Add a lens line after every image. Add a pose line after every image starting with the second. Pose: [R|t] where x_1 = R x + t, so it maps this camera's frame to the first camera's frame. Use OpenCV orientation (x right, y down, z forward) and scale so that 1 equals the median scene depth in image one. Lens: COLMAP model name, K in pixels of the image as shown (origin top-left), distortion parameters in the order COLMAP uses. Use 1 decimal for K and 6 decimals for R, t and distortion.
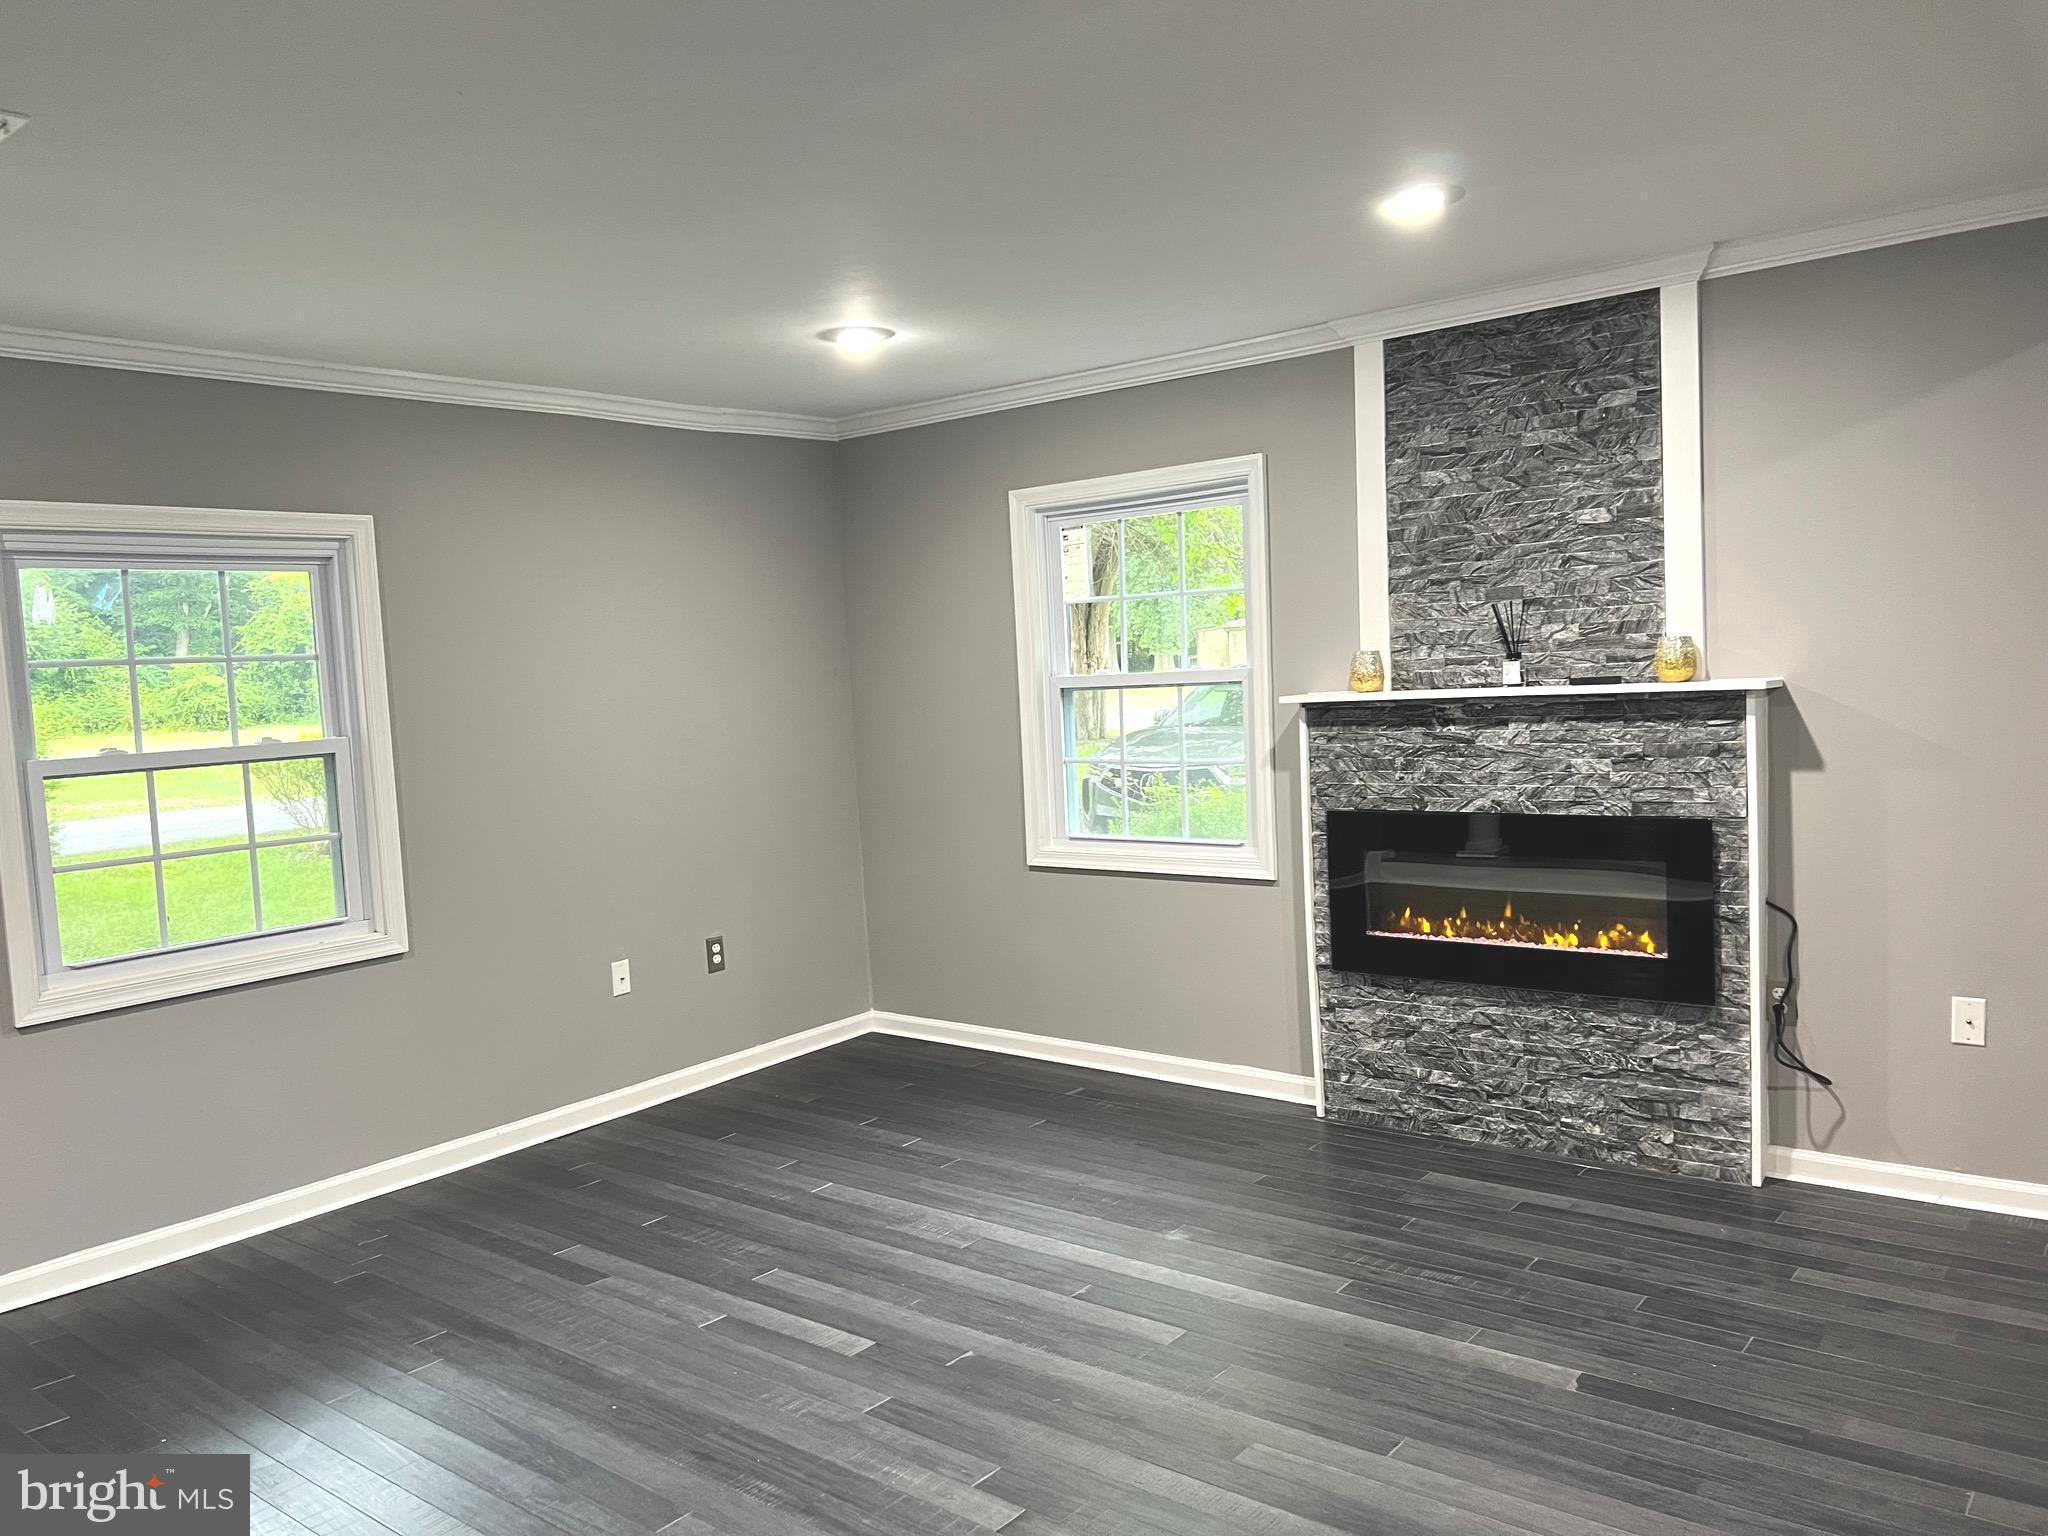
lens RADIAL K [[1528.5, 0, 922.6], [0, 1528.5, 757.8], [0, 0, 1]] dist [0.031069, -0.044681]
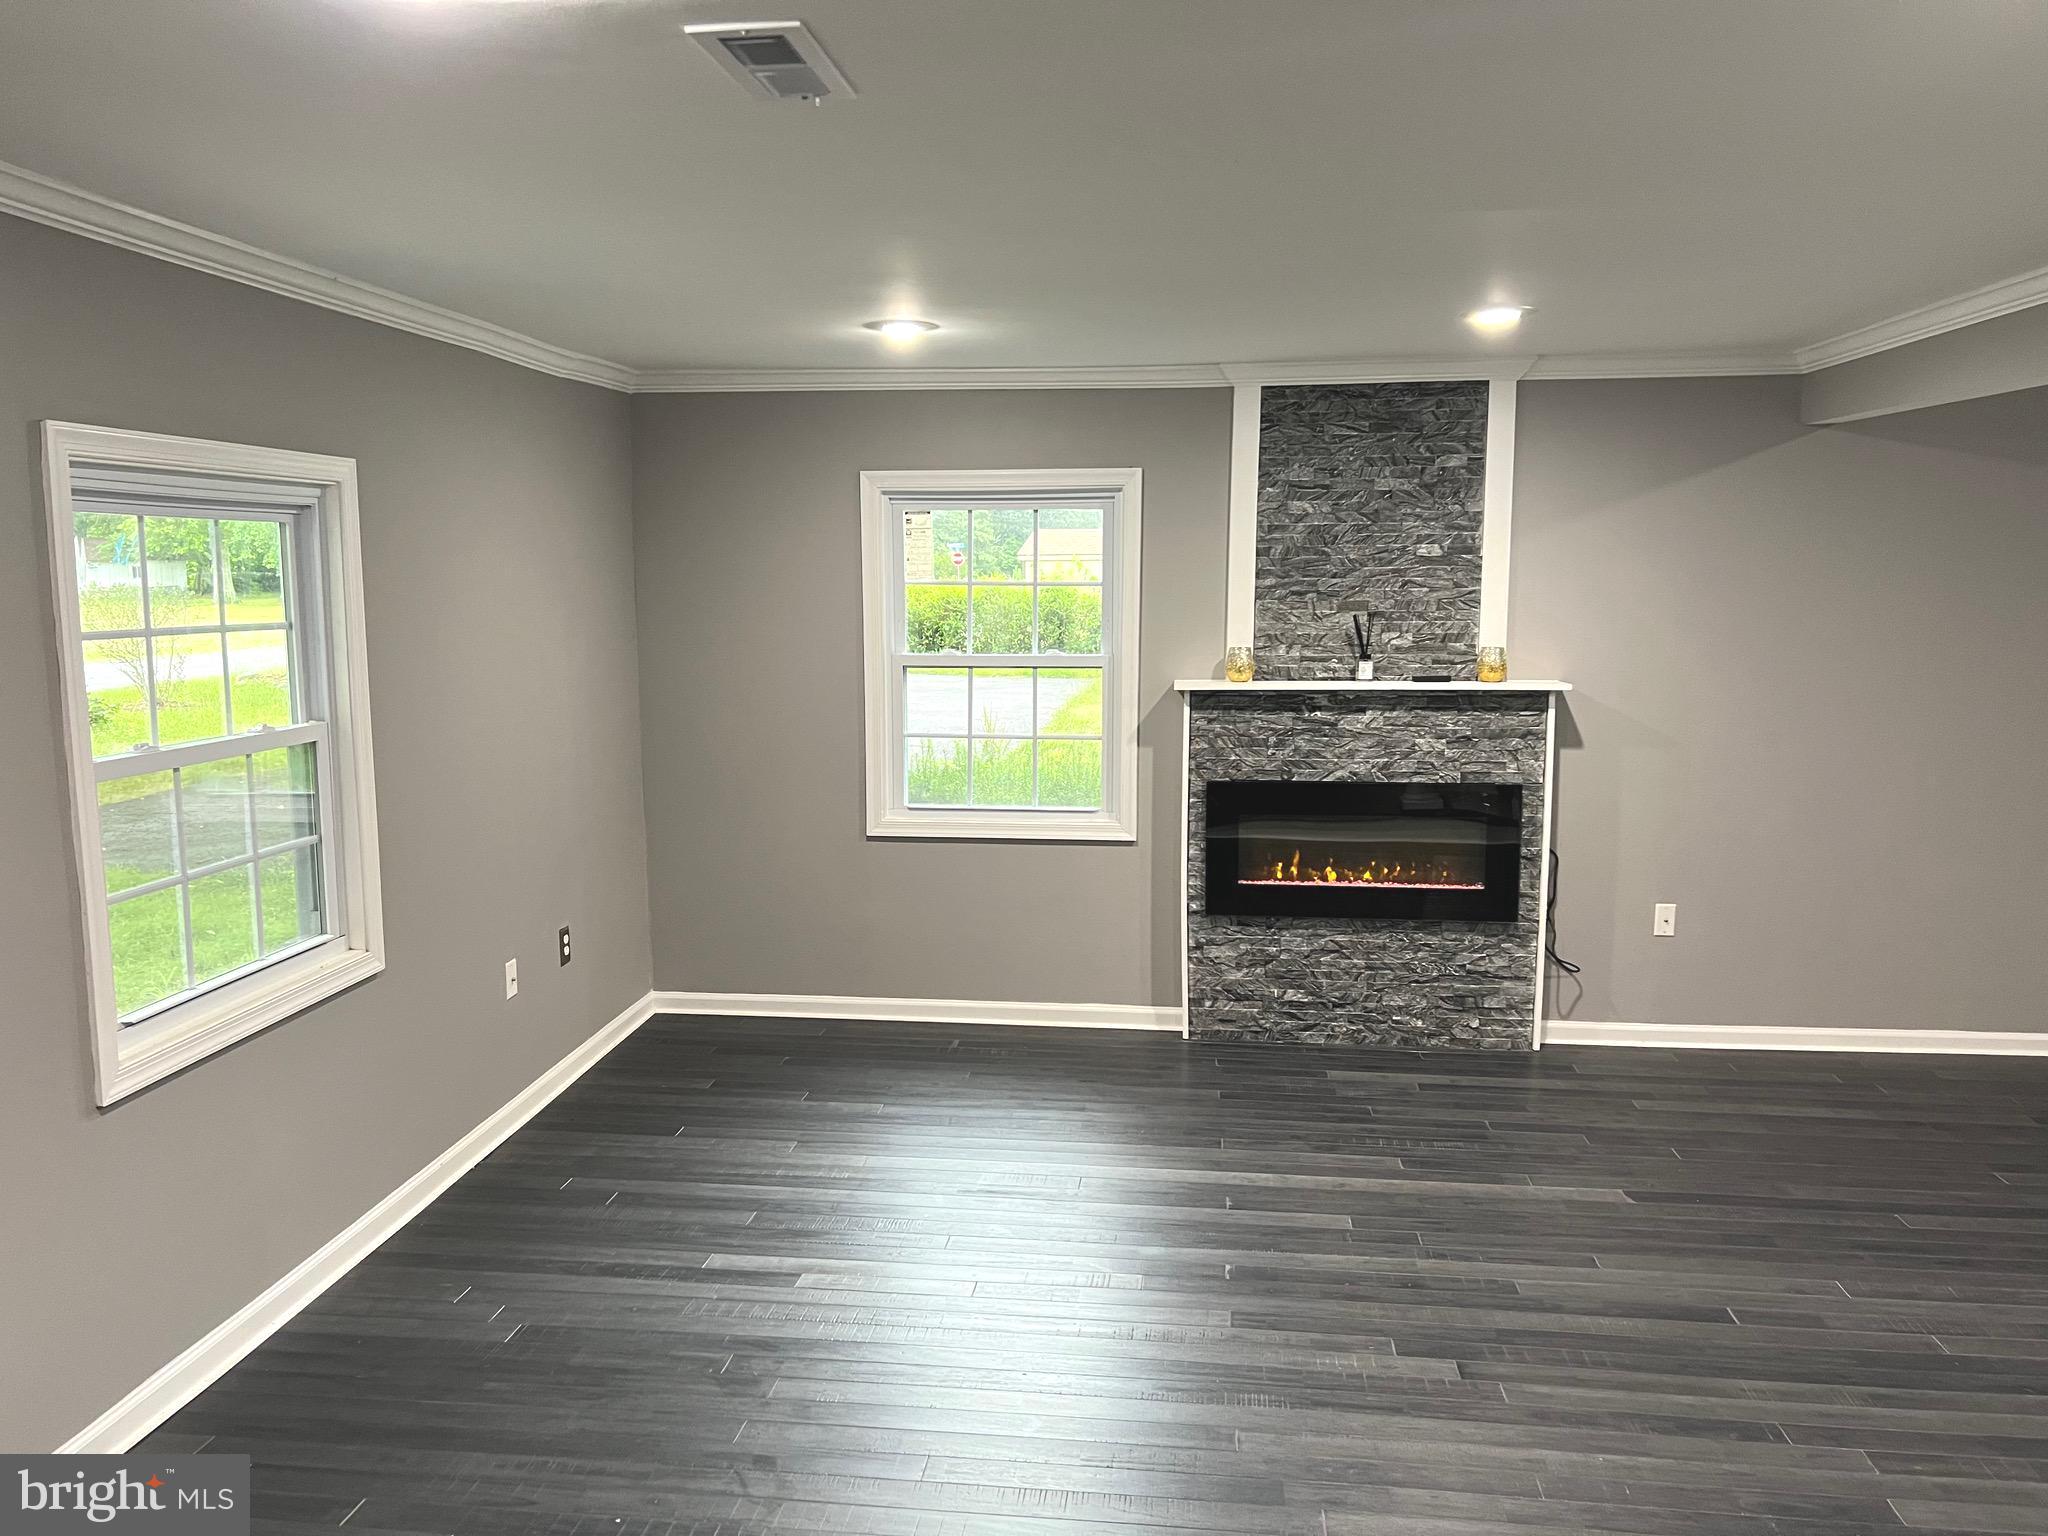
lens RADIAL K [[1528.5, 0, 1042.3], [0, 1528.5, 770.8], [0, 0, 1]] dist [0.031069, -0.044681]
pose [[0.843515, -0.019730, 0.536744, -0.504582], [-0.005605, 0.998947, 0.045528, -0.028065], [-0.537077, -0.041412, 0.842516, 0.080078]]
